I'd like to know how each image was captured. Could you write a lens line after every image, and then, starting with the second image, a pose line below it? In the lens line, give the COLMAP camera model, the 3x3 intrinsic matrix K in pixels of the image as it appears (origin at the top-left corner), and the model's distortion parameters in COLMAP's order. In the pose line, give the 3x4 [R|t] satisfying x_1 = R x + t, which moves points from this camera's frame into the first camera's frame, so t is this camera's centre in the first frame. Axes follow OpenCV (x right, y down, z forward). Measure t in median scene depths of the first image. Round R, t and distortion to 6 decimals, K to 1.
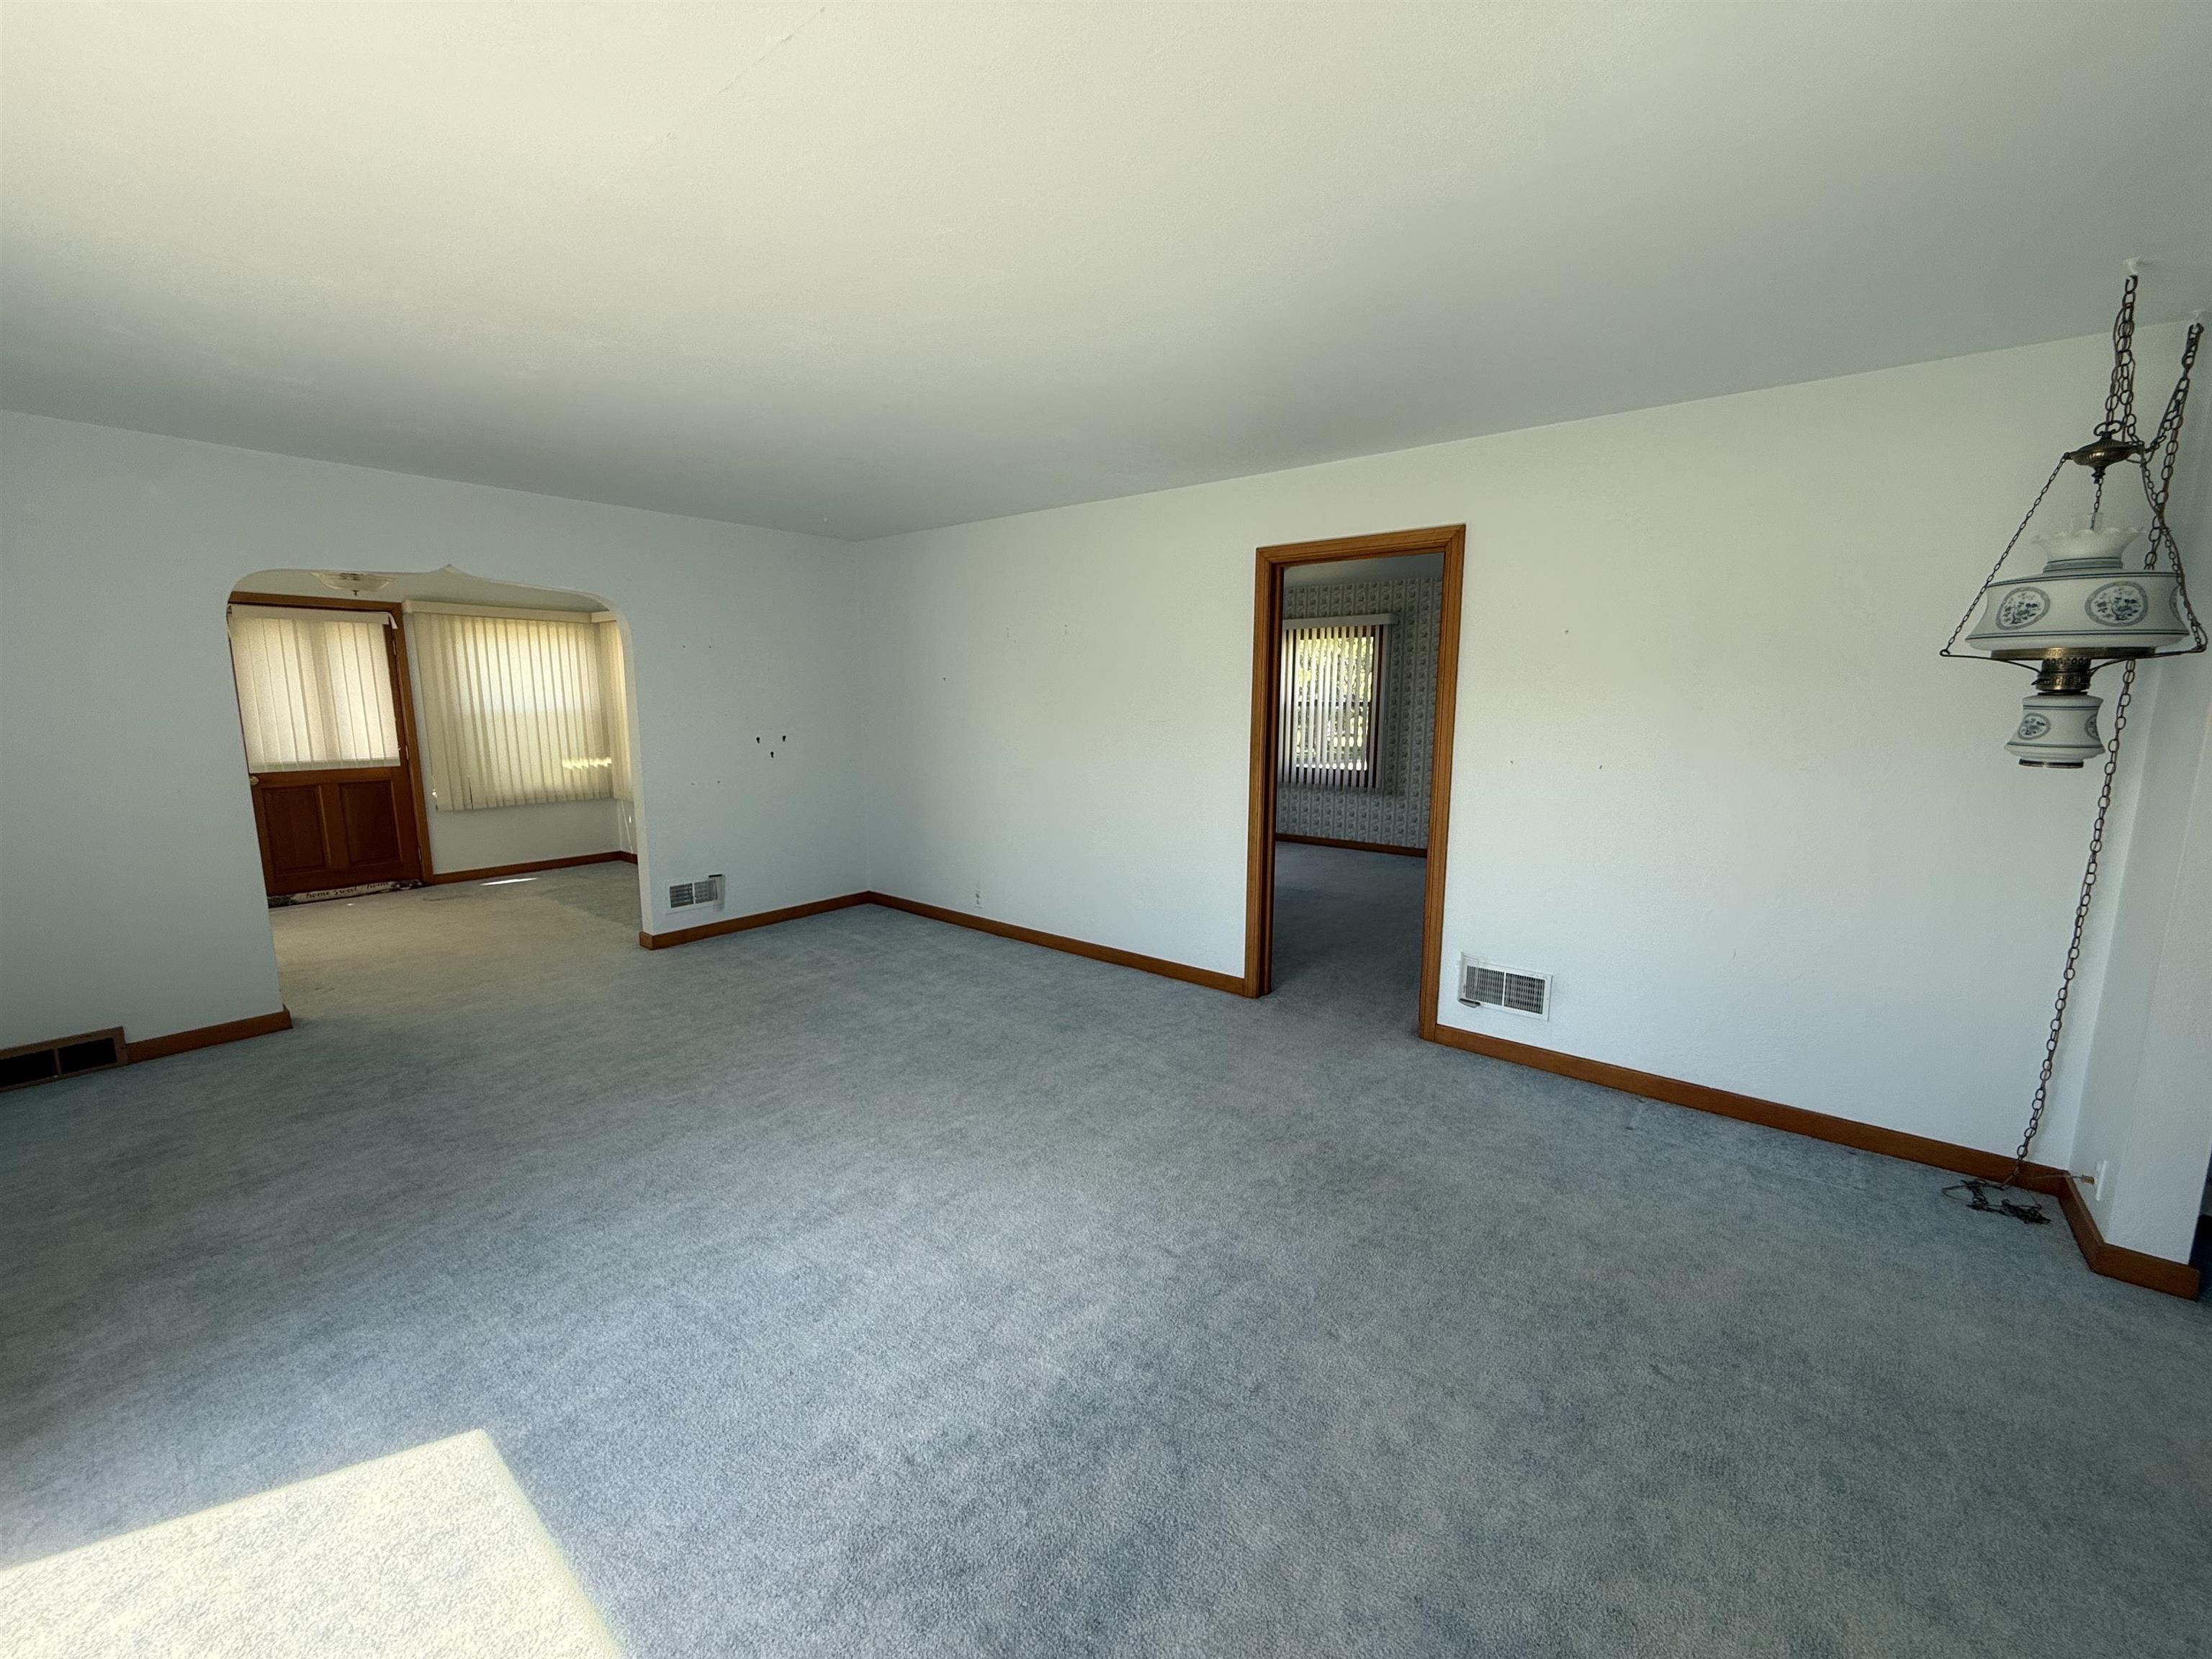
lens RADIAL K [[881.4, 0, 1097.5], [0, 881.4, 827.9], [0, 0, 1]] dist [-0.003984, 0.000385]
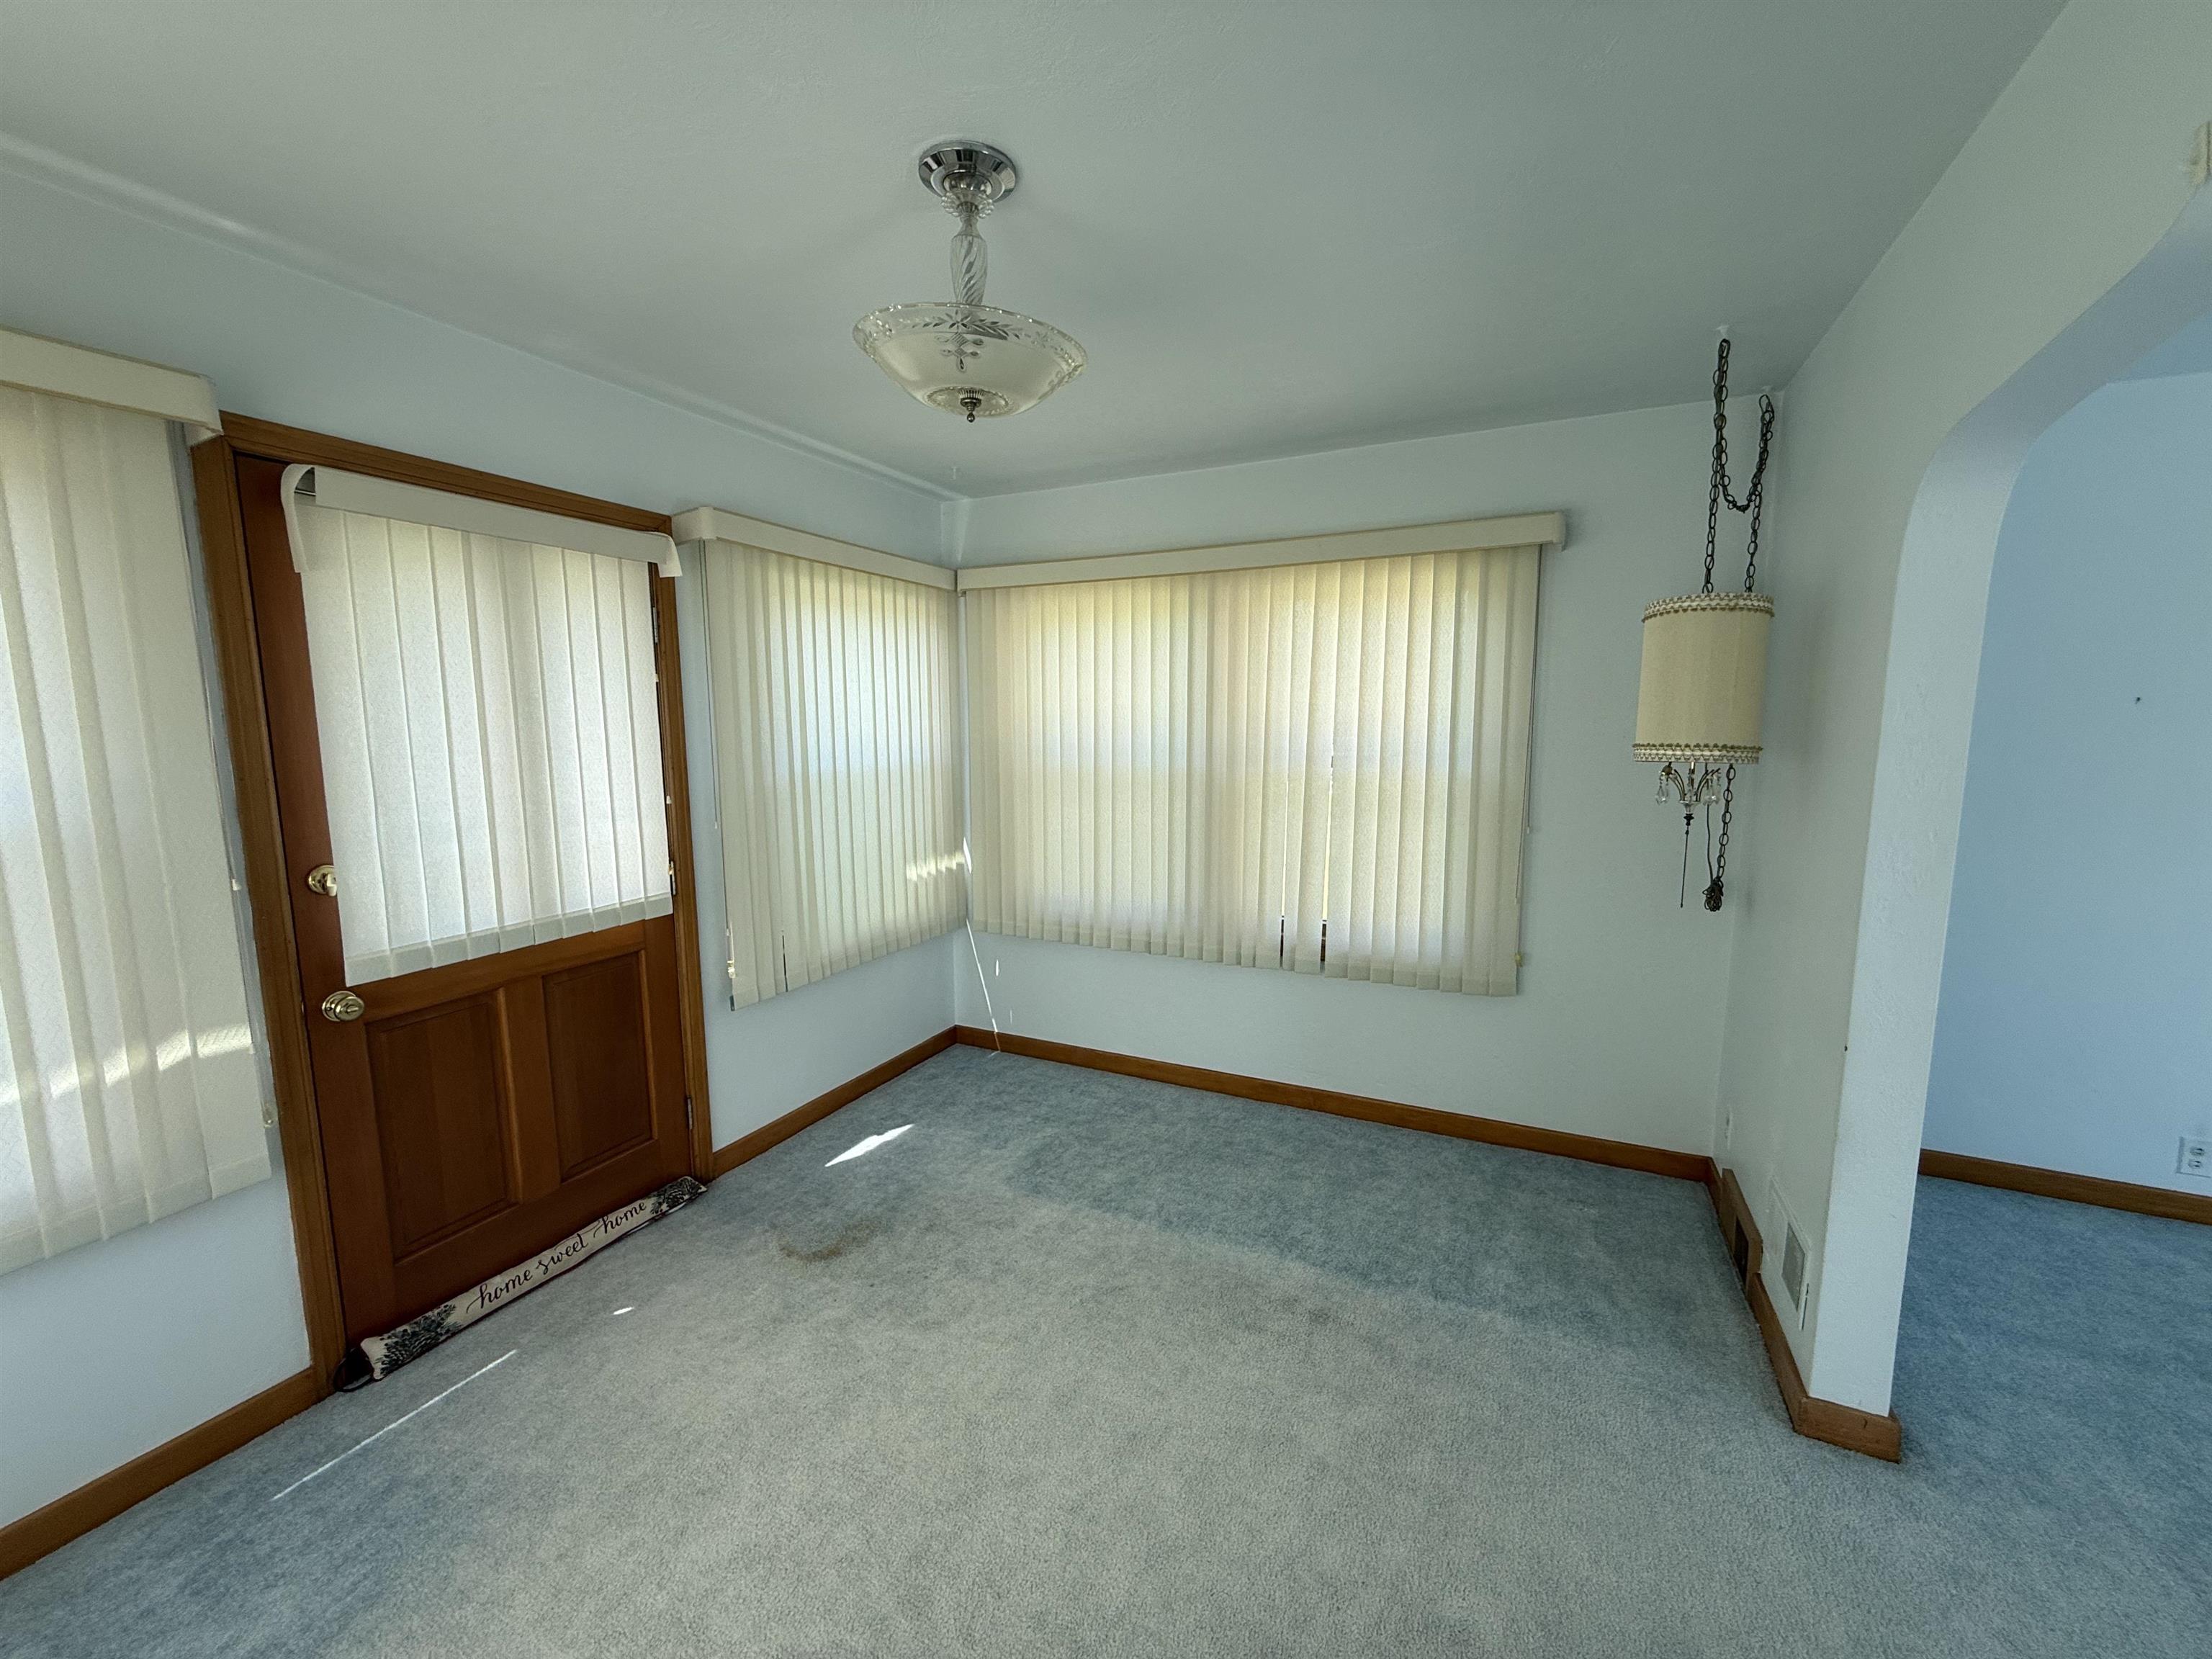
lens RADIAL K [[881.4, 0, 1095.0], [0, 881.4, 830.6], [0, 0, 1]] dist [-0.003984, 0.000385]
pose [[0.977897, -0.034705, 0.206189, -0.880743], [0.039479, 0.999038, -0.019084, -0.120218], [-0.205328, 0.026802, 0.978326, 0.720537]]
